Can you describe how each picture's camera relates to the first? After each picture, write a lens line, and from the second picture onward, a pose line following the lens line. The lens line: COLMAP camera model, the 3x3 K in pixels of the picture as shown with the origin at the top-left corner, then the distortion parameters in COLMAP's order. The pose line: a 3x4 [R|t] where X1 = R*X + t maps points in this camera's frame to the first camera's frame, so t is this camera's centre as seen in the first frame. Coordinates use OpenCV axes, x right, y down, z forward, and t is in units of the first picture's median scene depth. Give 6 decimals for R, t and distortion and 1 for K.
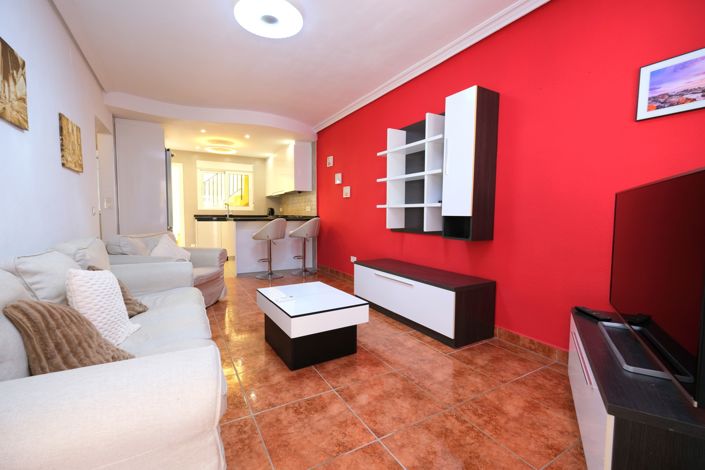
lens RADIAL K [[303.9, 0, 351.5], [0, 303.9, 236.4], [0, 0, 1]] dist [-0.002641, 0.000077]
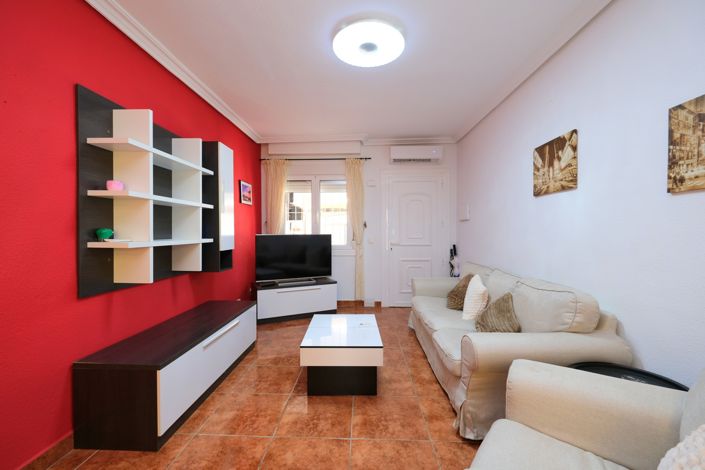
lens RADIAL K [[303.9, 0, 351.5], [0, 303.9, 236.4], [0, 0, 1]] dist [-0.002641, 0.000077]
pose [[-0.853359, -0.017307, 0.521037, -0.254226], [0.031683, 0.995880, 0.084970, -0.076716], [-0.520360, 0.089018, -0.849294, 0.658546]]
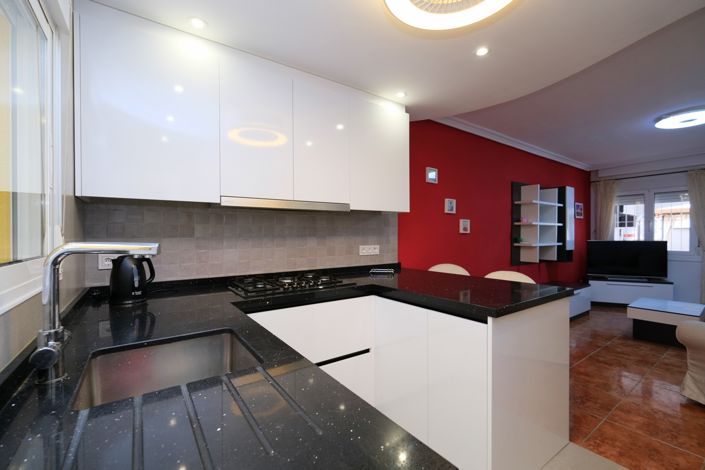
lens RADIAL K [[303.9, 0, 351.5], [0, 303.9, 236.4], [0, 0, 1]] dist [-0.002641, 0.000077]
pose [[-0.100710, -0.014416, 0.994811, -0.547803], [0.074012, 0.997016, 0.021941, -0.112994], [-0.992159, 0.075838, -0.099343, 0.977006]]
